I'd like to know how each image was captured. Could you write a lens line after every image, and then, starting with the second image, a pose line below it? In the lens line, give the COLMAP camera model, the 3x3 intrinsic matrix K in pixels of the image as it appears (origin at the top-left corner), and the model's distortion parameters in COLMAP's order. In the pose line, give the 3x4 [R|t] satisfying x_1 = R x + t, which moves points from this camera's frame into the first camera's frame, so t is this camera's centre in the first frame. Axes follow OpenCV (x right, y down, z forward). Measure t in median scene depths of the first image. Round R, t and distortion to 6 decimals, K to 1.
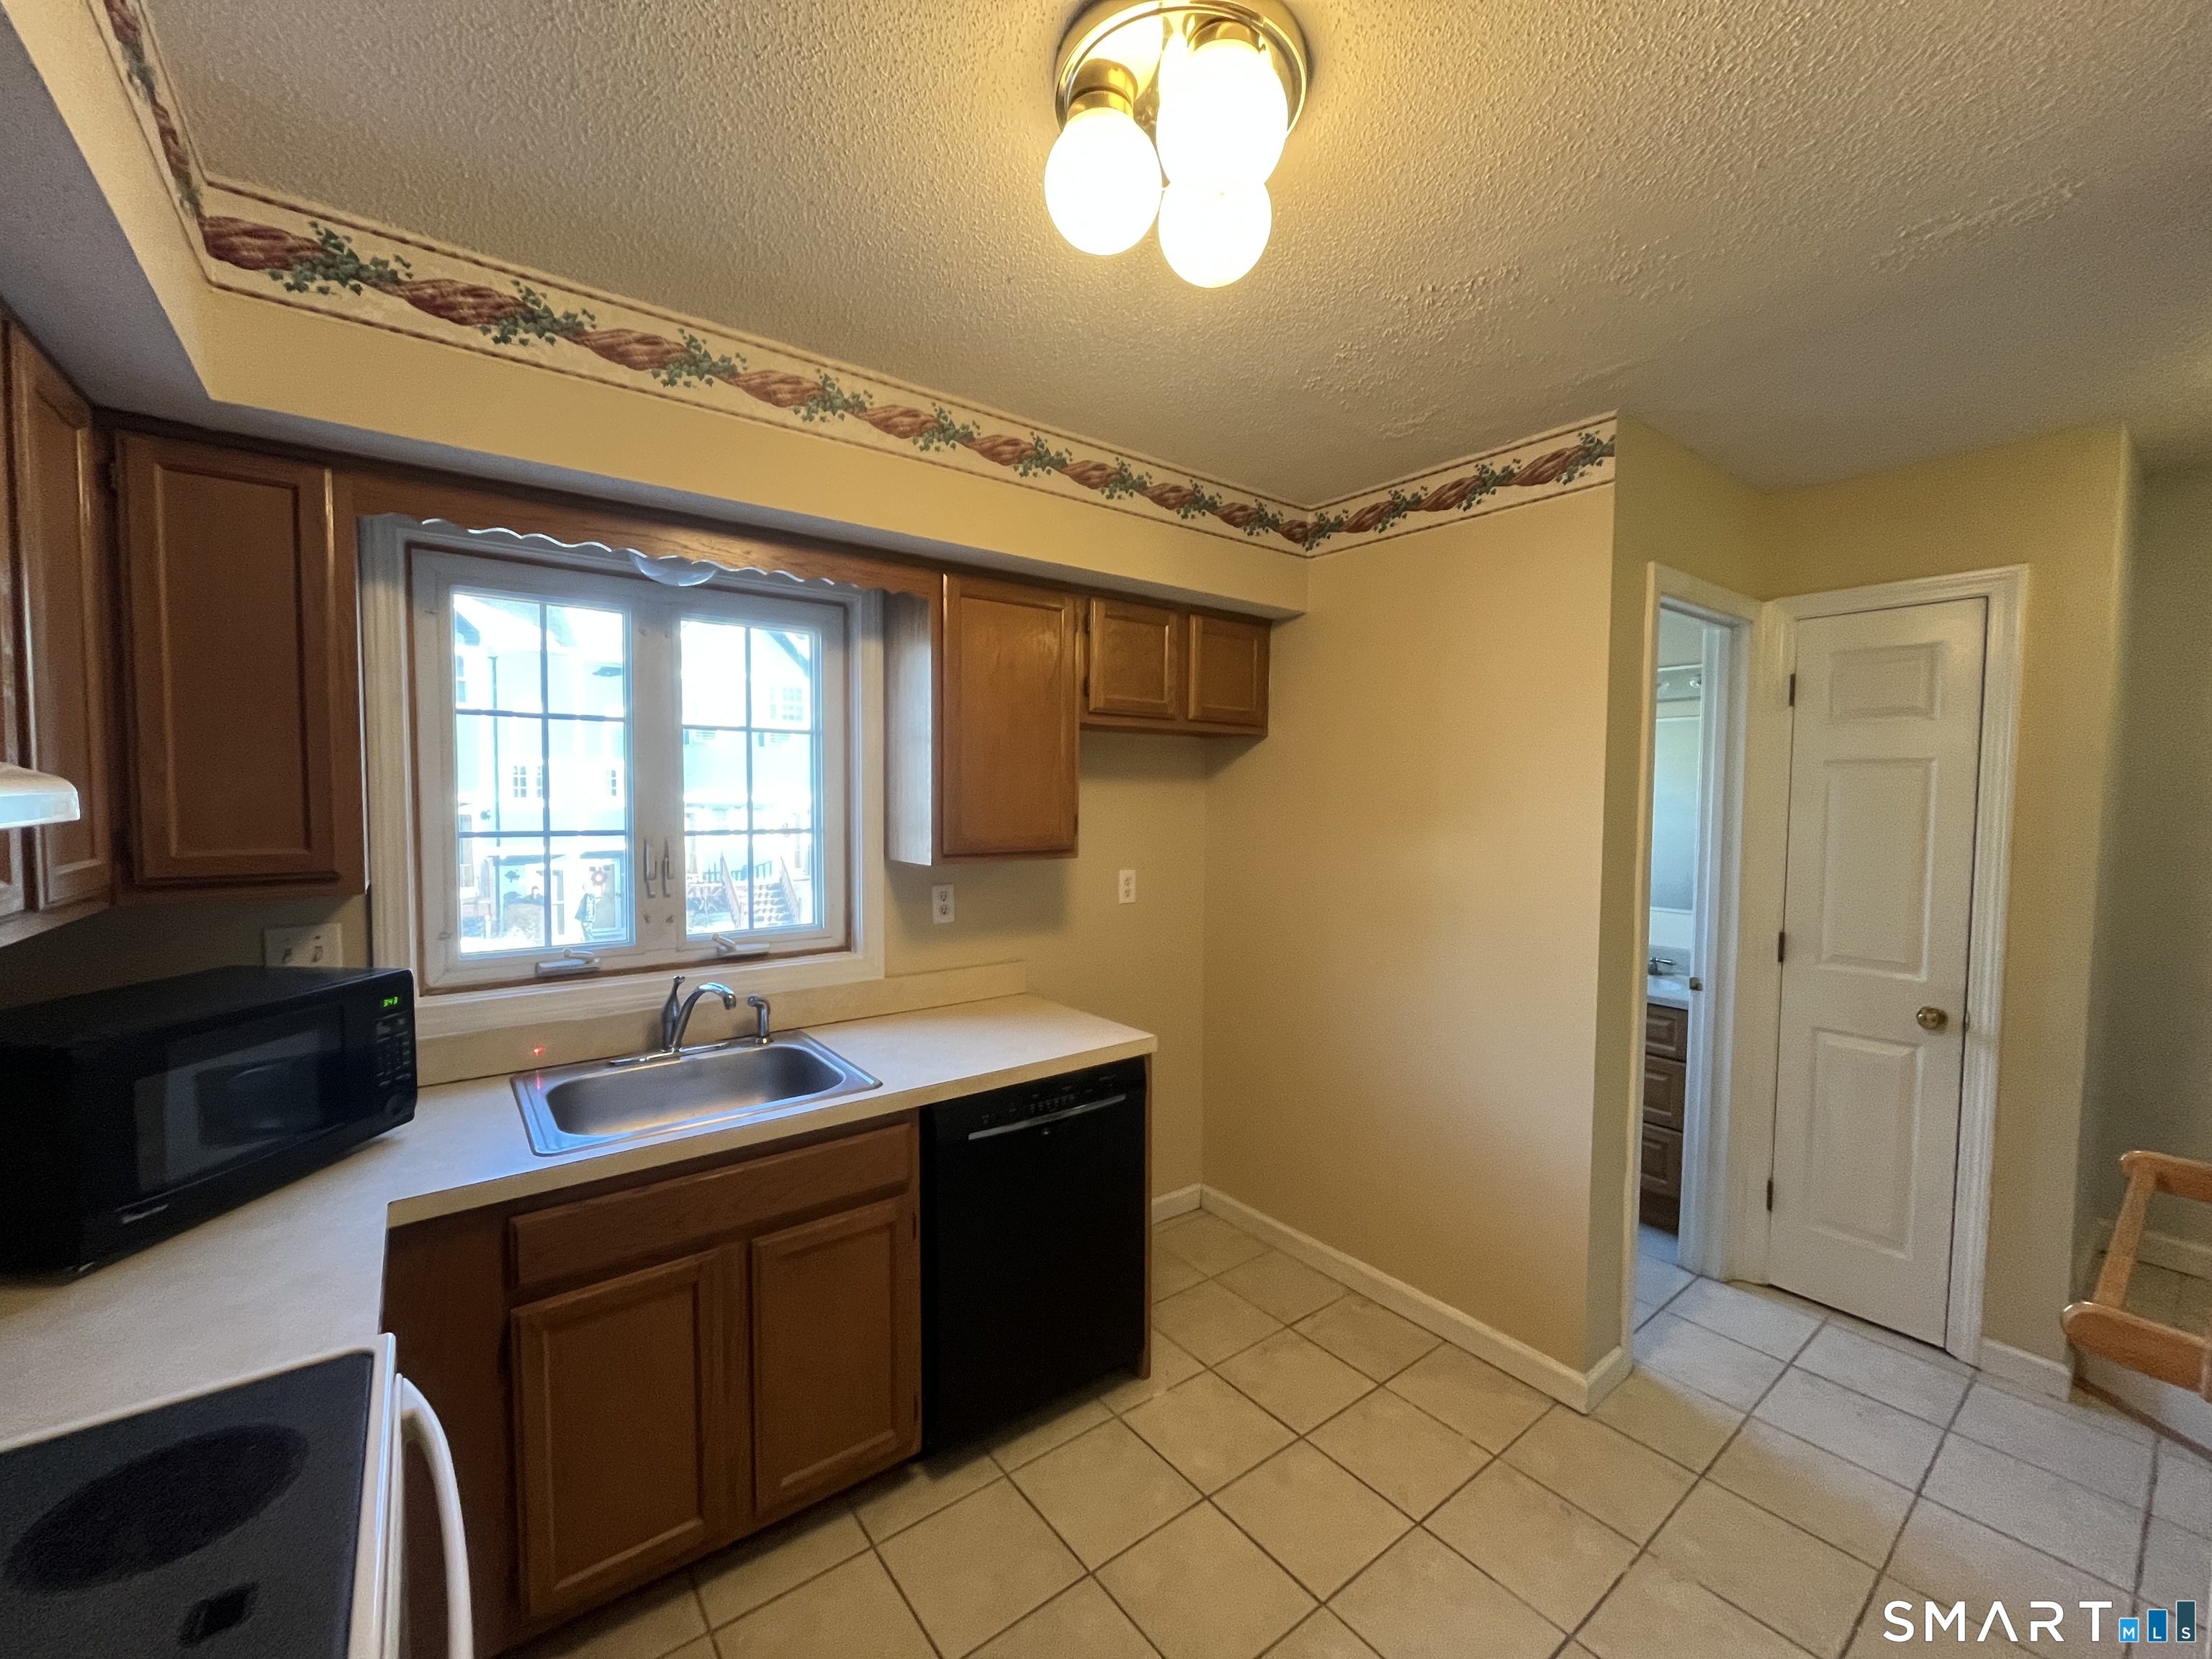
lens RADIAL K [[893.9, 0, 1100.2], [0, 893.9, 832.4], [0, 0, 1]] dist [-0.000598, -0.001398]
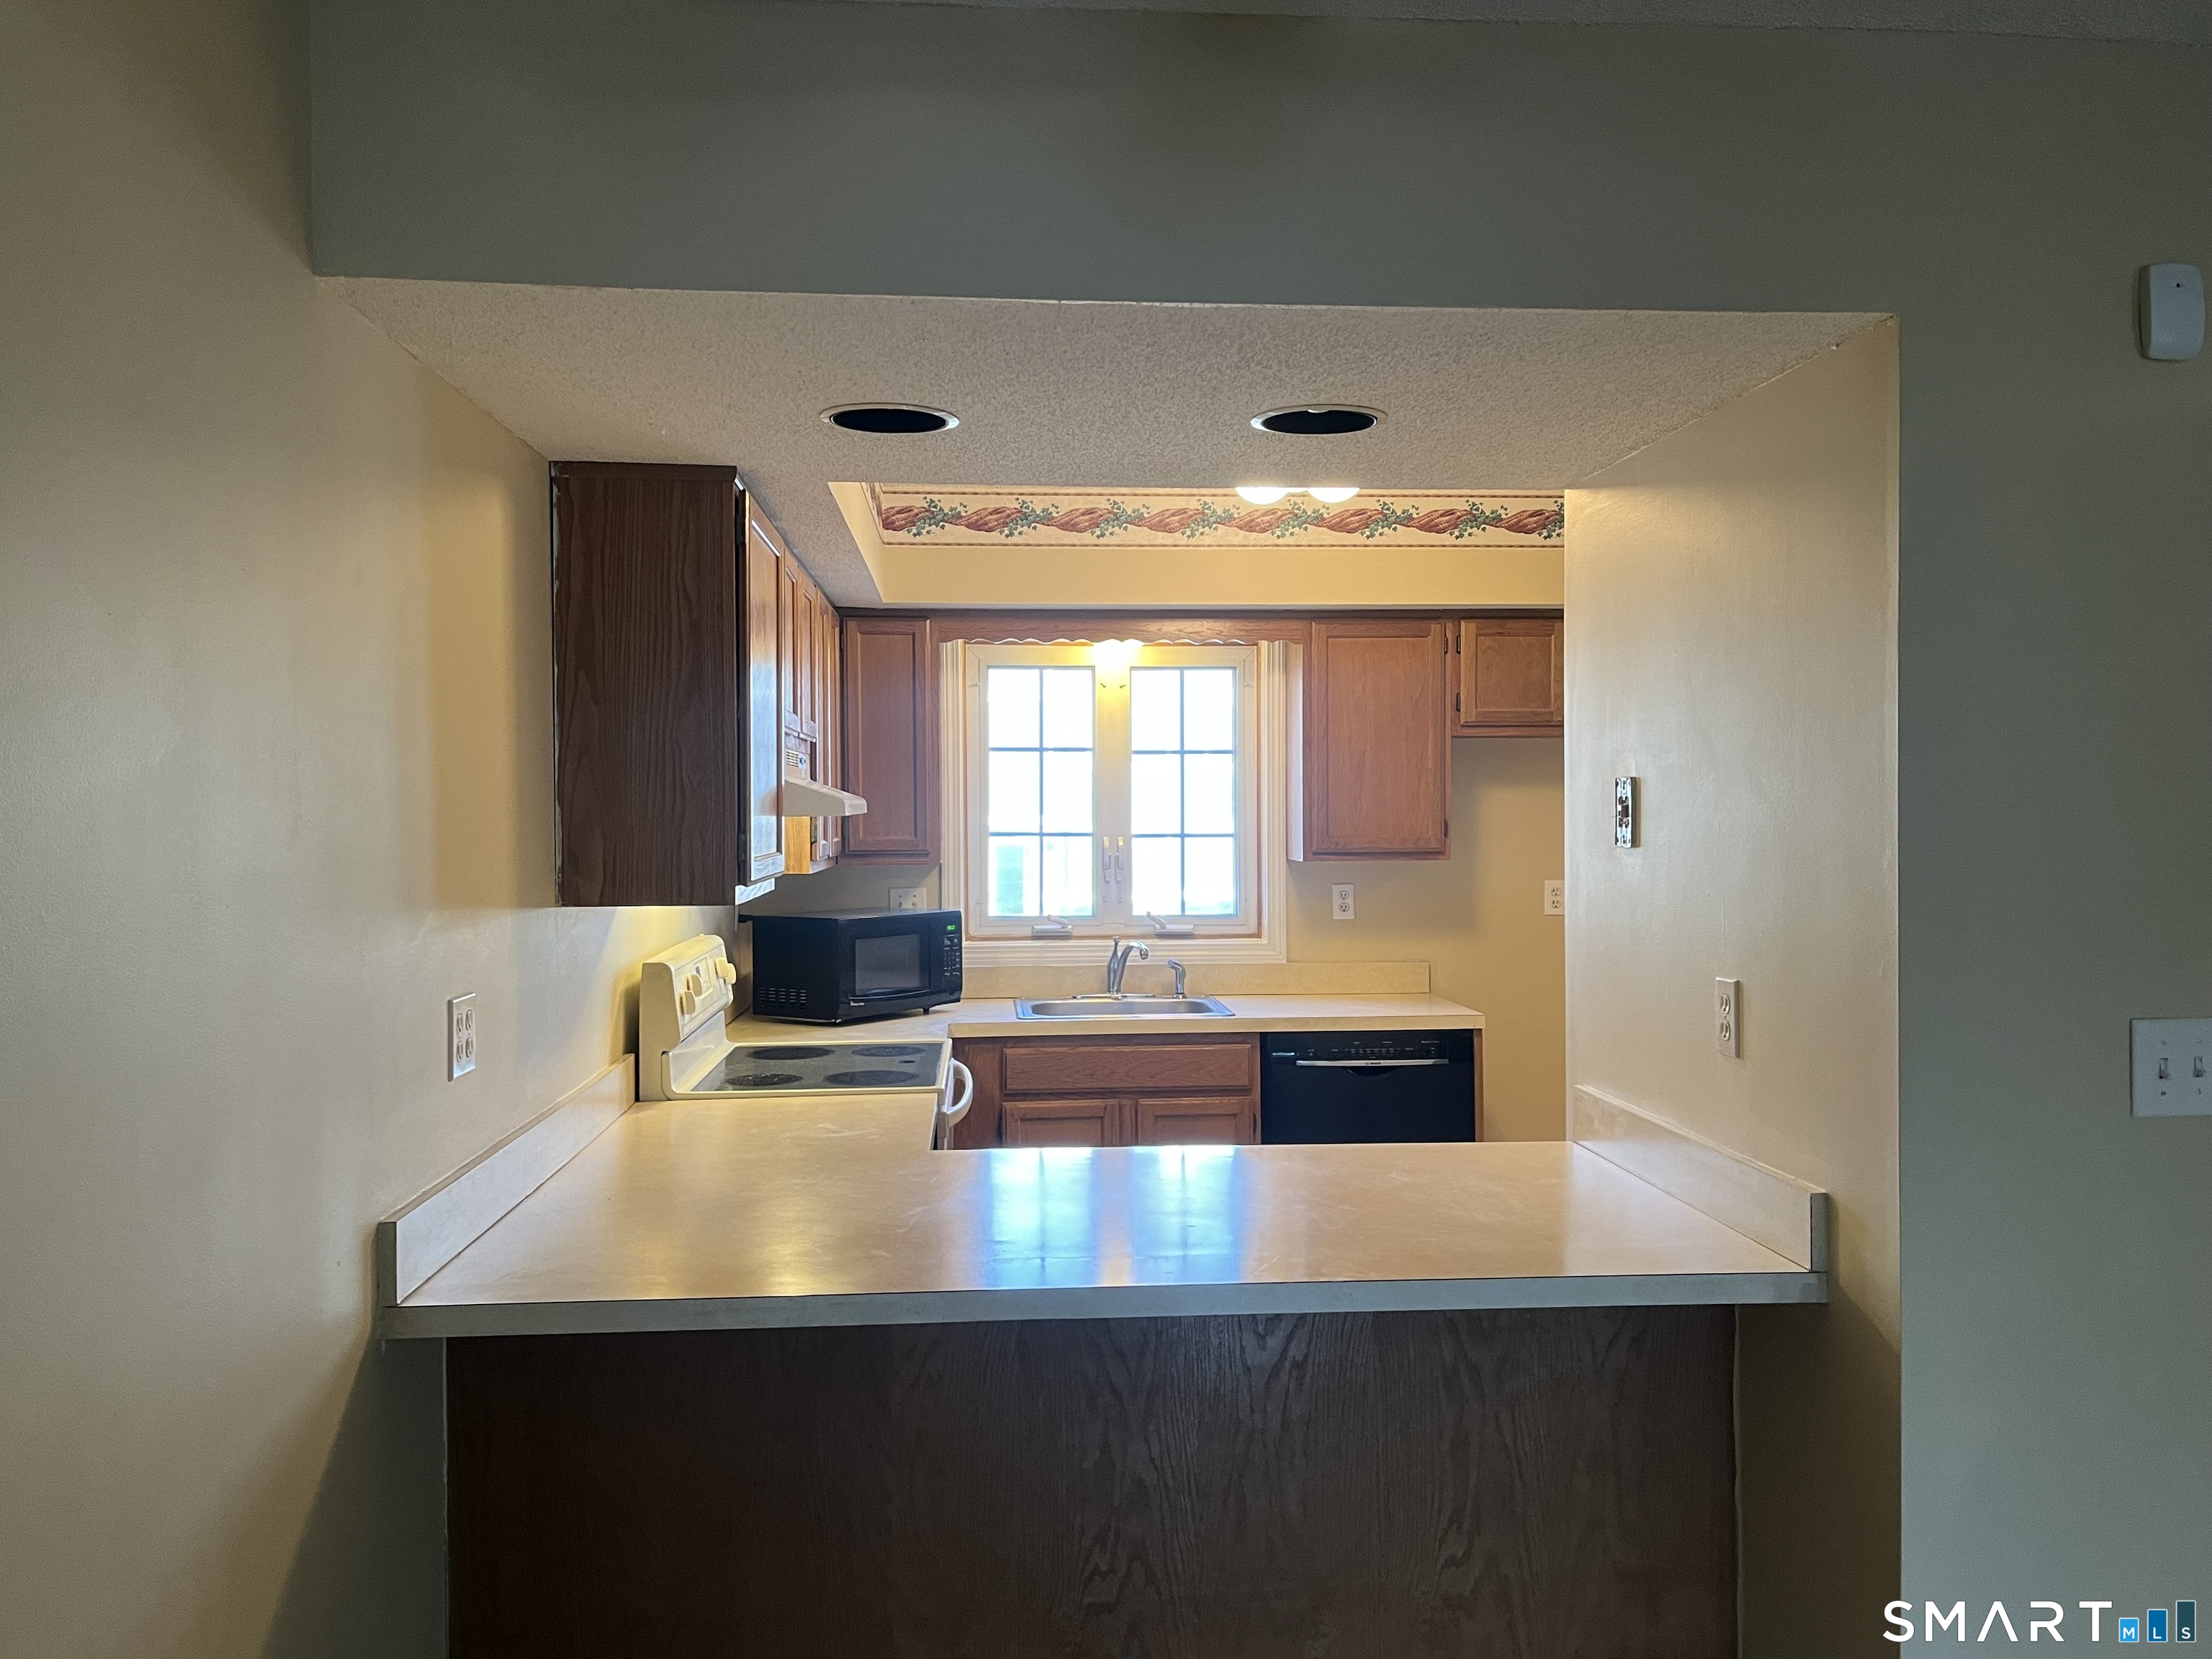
lens RADIAL K [[1792.1, 0, 1116.3], [0, 1792.1, 832.6], [0, 0, 1]] dist [0.083016, -0.000291]
pose [[0.841211, -0.003504, -0.540696, 1.073707], [-0.014598, 0.999467, -0.029188, 0.086263], [0.540510, 0.032446, 0.840712, -1.390712]]
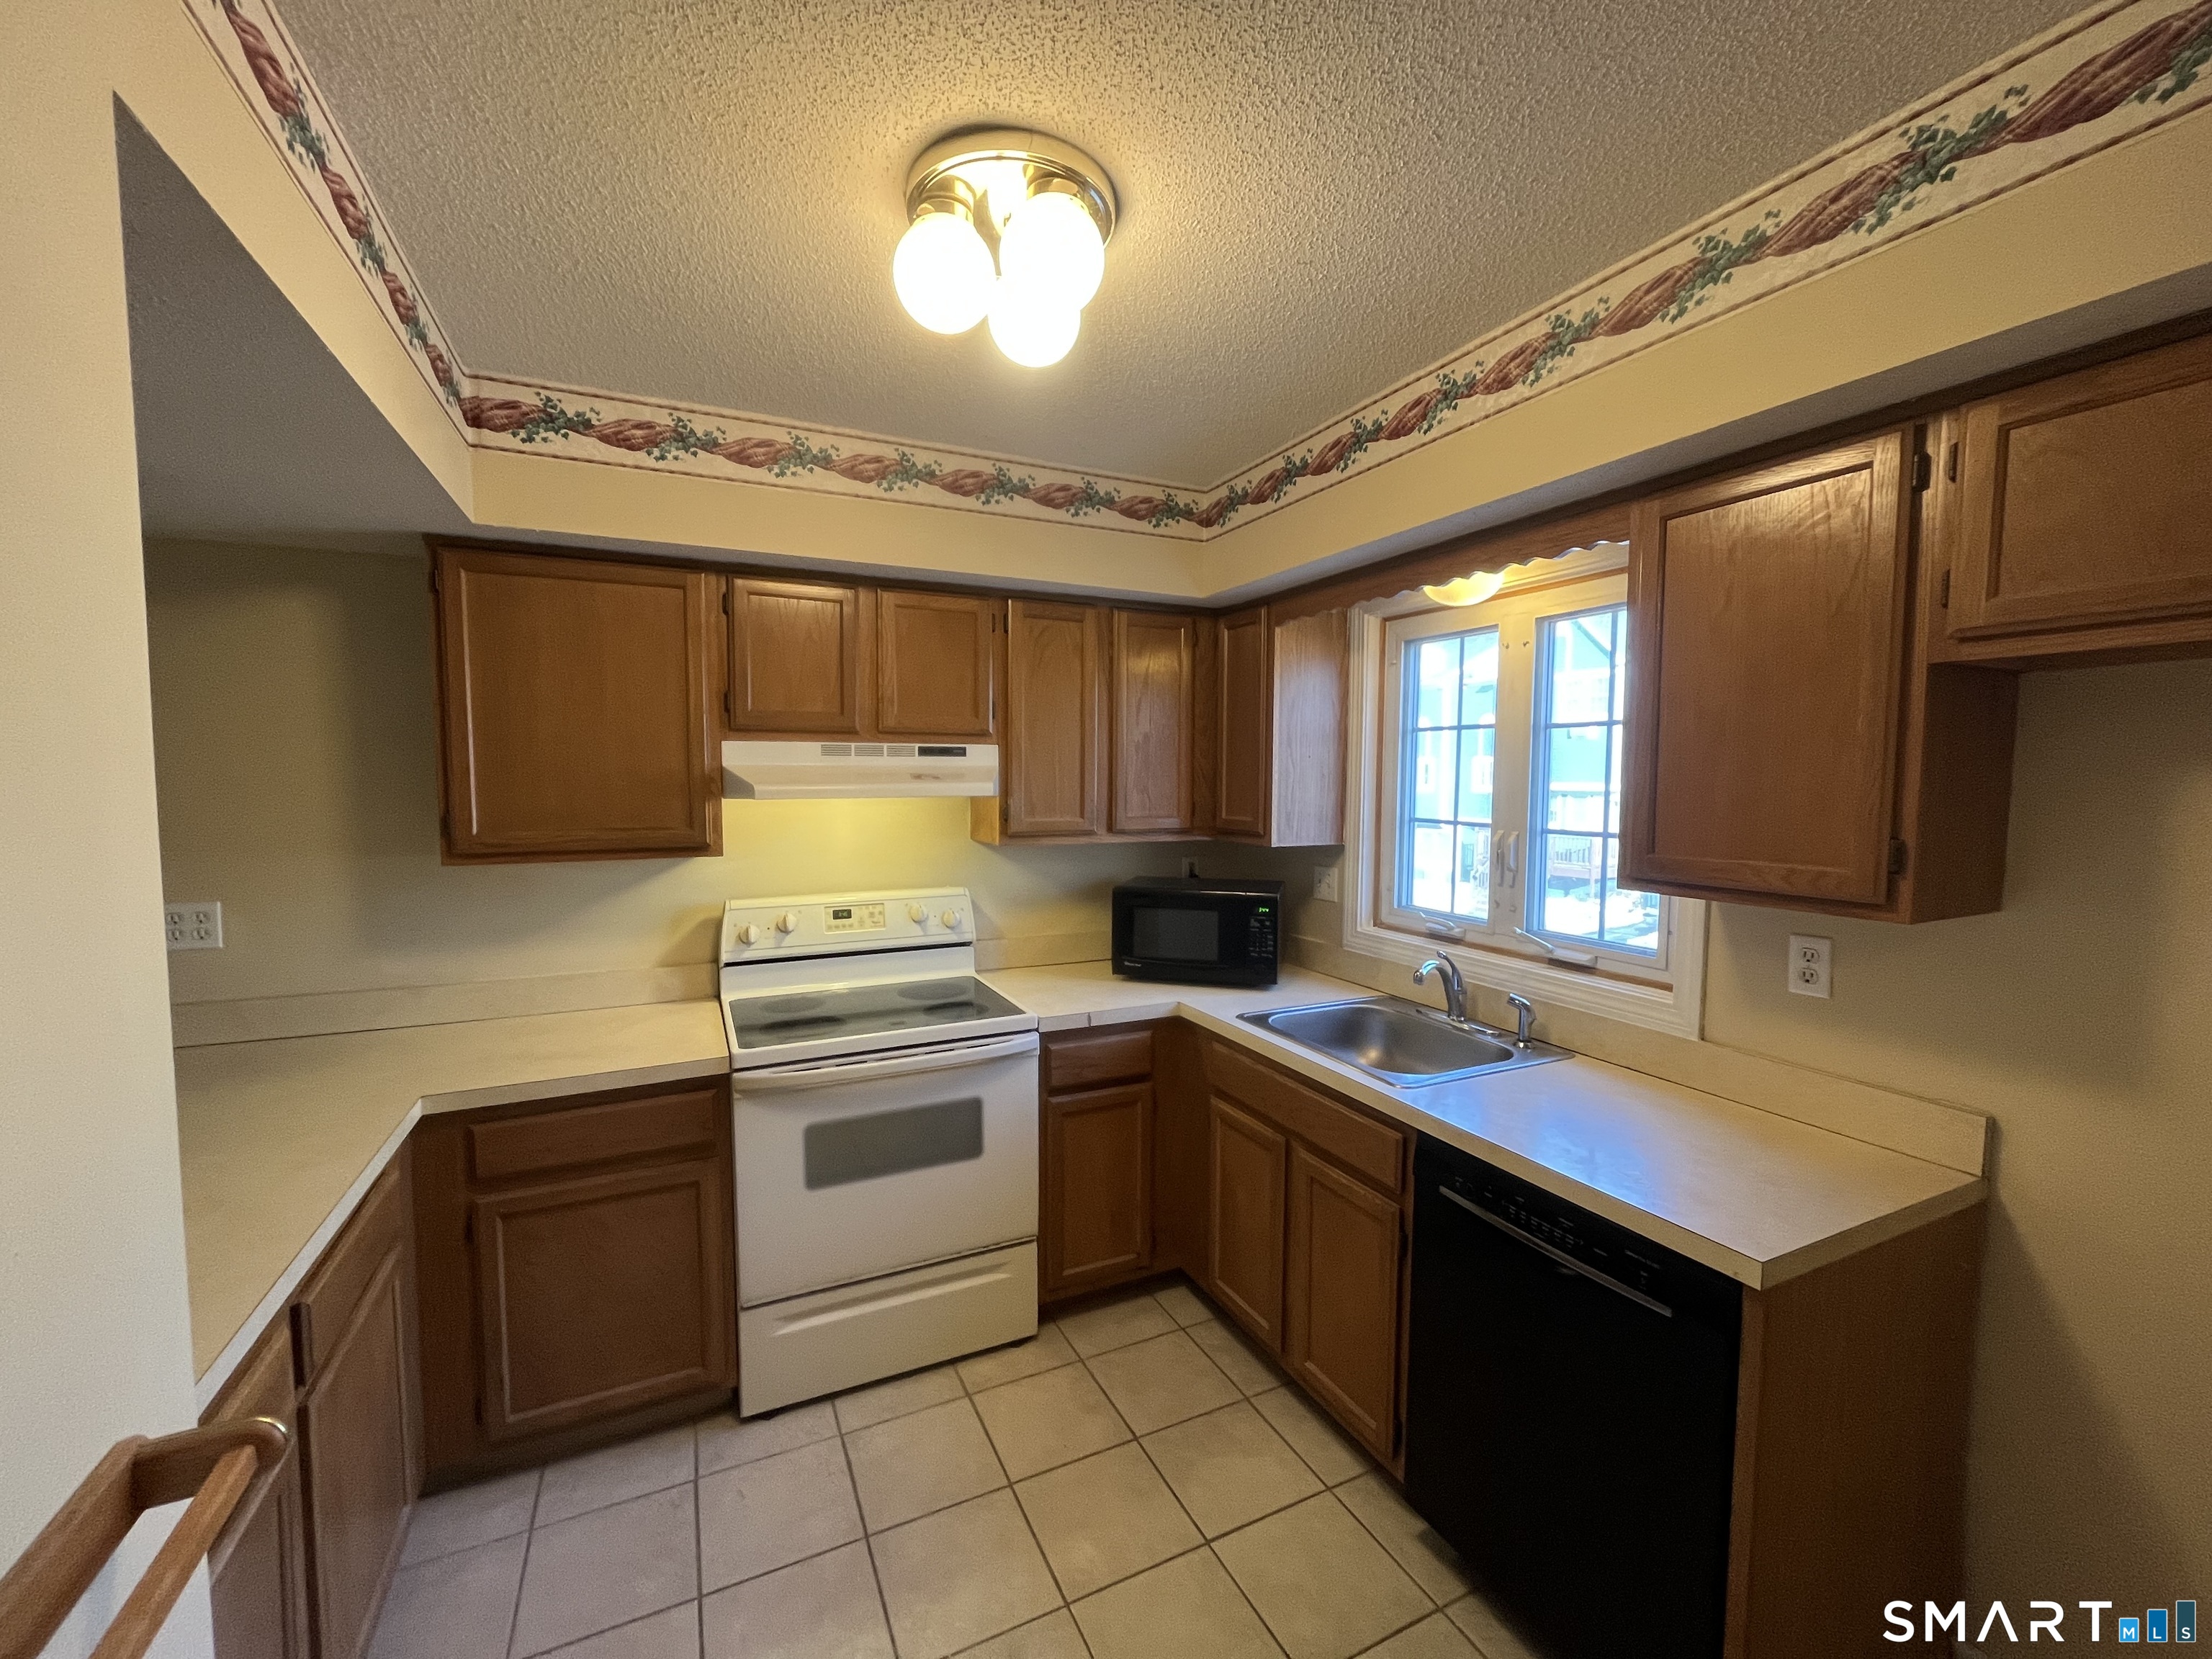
lens RADIAL K [[893.9, 0, 1087.5], [0, 893.9, 834.0], [0, 0, 1]] dist [-0.000598, -0.001398]
pose [[-0.222945, 0.059138, -0.973036, 0.773038], [-0.048328, 0.996260, 0.071622, -0.051214], [0.973632, 0.062993, -0.219254, 0.849325]]
